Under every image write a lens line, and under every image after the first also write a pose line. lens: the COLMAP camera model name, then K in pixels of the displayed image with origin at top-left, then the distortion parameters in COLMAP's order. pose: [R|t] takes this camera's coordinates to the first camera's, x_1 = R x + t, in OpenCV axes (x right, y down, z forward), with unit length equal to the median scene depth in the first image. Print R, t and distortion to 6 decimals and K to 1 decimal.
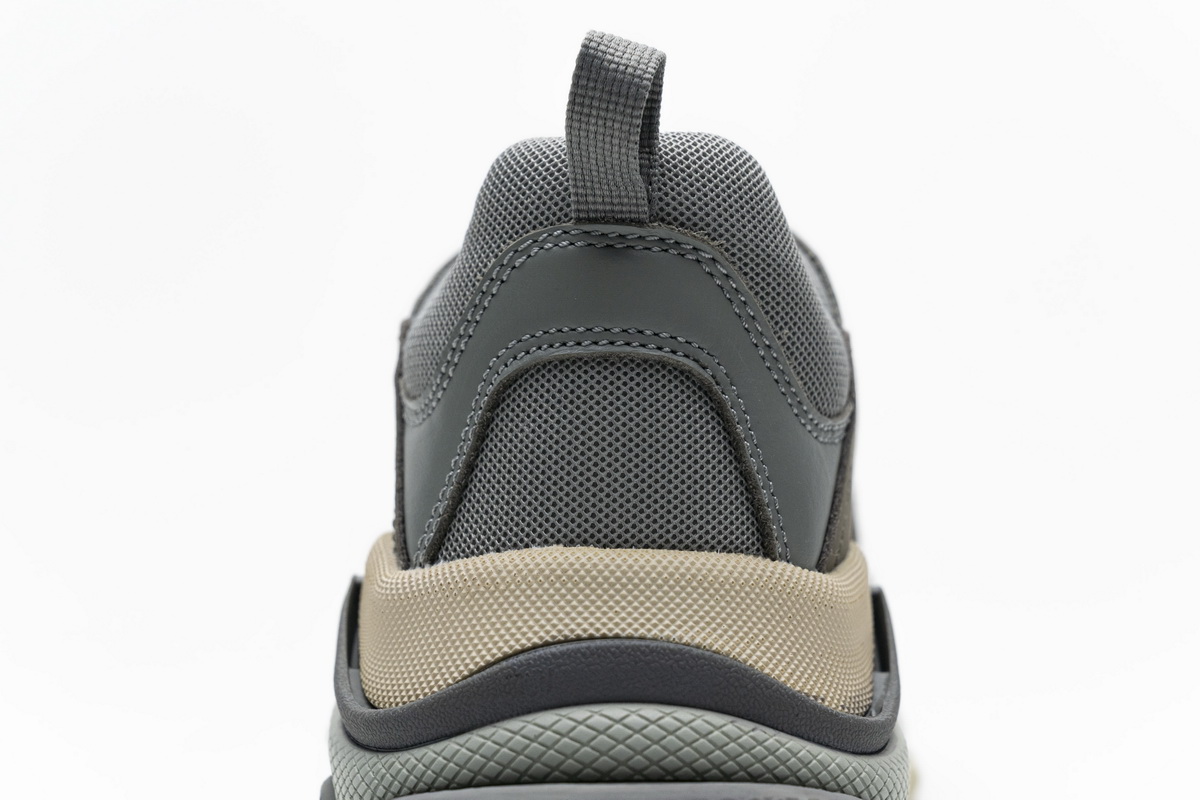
lens RADIAL K [[2295.9, 0, 601.2], [0, 2295.9, 394.6], [0, 0, 1]] dist [0.002858, 0.000000]
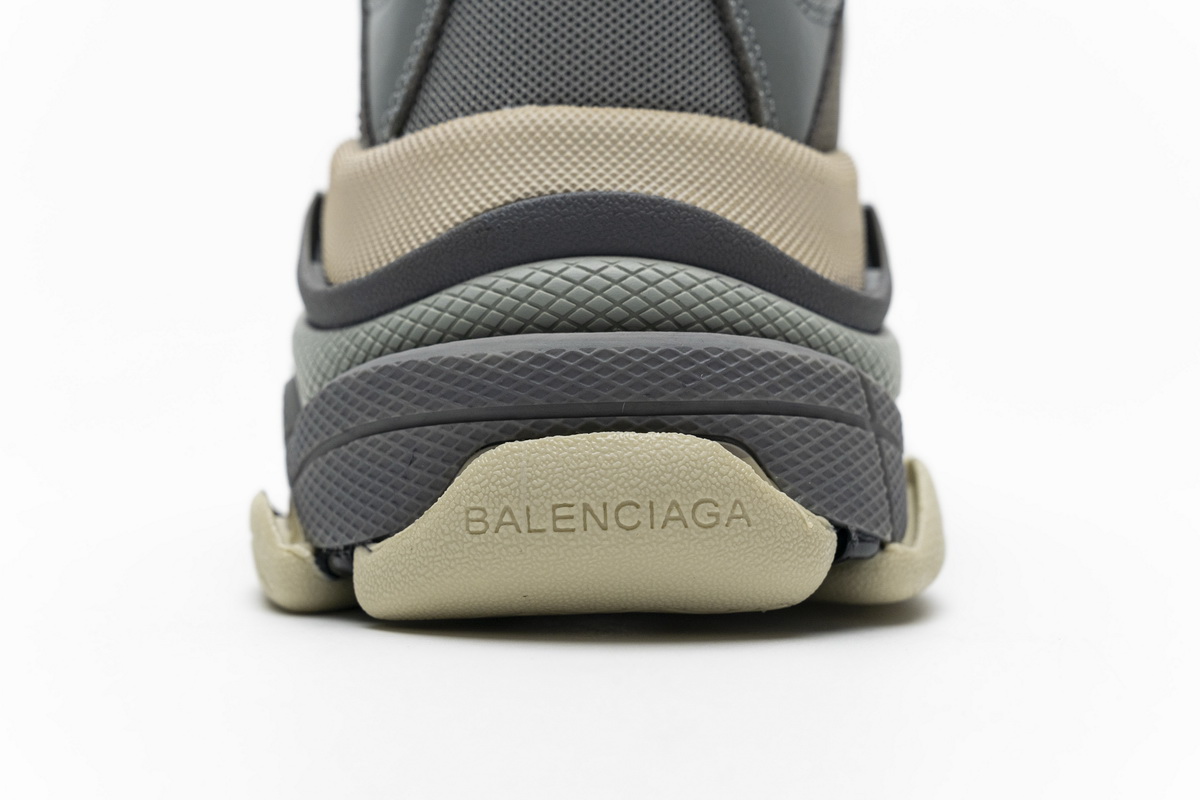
lens RADIAL K [[2295.9, 0, 594.9], [0, 2295.9, 404.6], [0, 0, 1]] dist [0.002858, 0.000000]
pose [[0.999974, -0.004518, 0.005592, 0.001476], [0.004277, 0.999096, 0.042303, 0.146416], [-0.005778, -0.042278, 0.999089, 0.054192]]
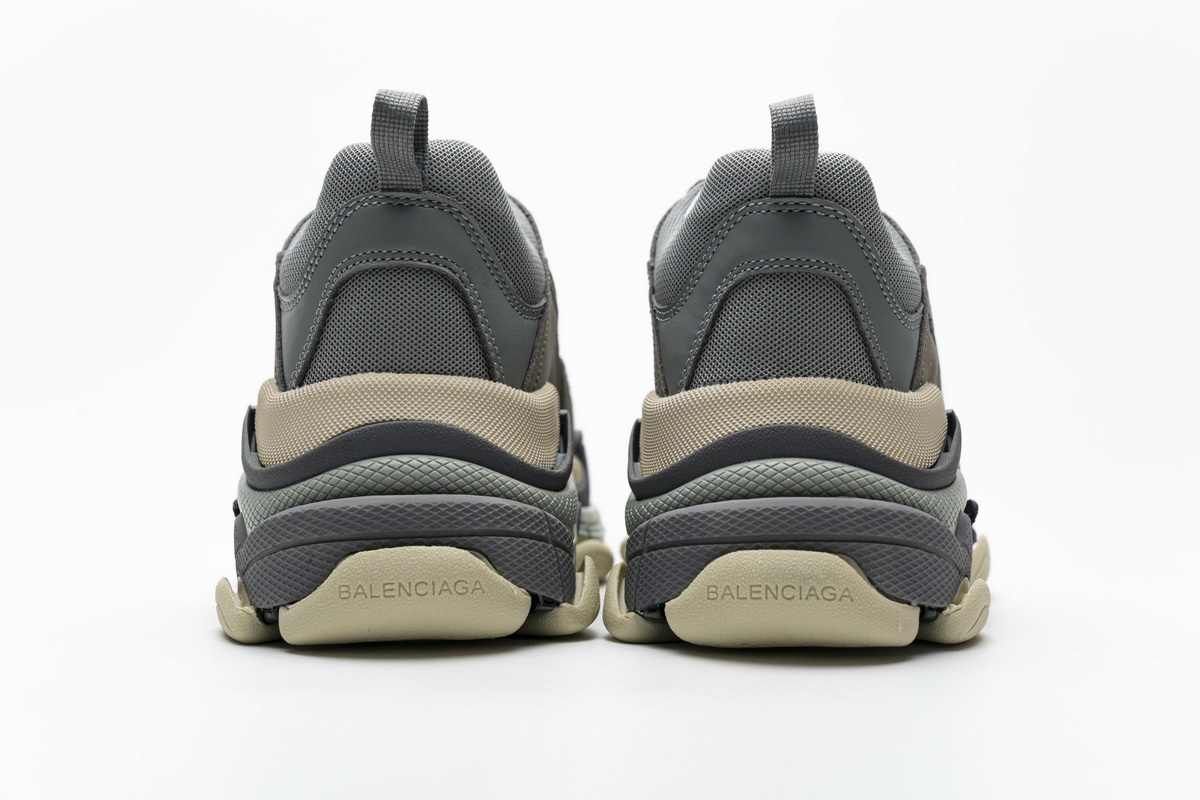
lens RADIAL K [[2295.9, 0, 607.2], [0, 2295.9, 394.7], [0, 0, 1]] dist [0.002858, 0.000000]
pose [[0.996965, -0.007628, 0.077473, 0.024302], [0.007759, 0.999969, -0.001389, 0.085708], [-0.077460, 0.001986, 0.996993, -0.774243]]
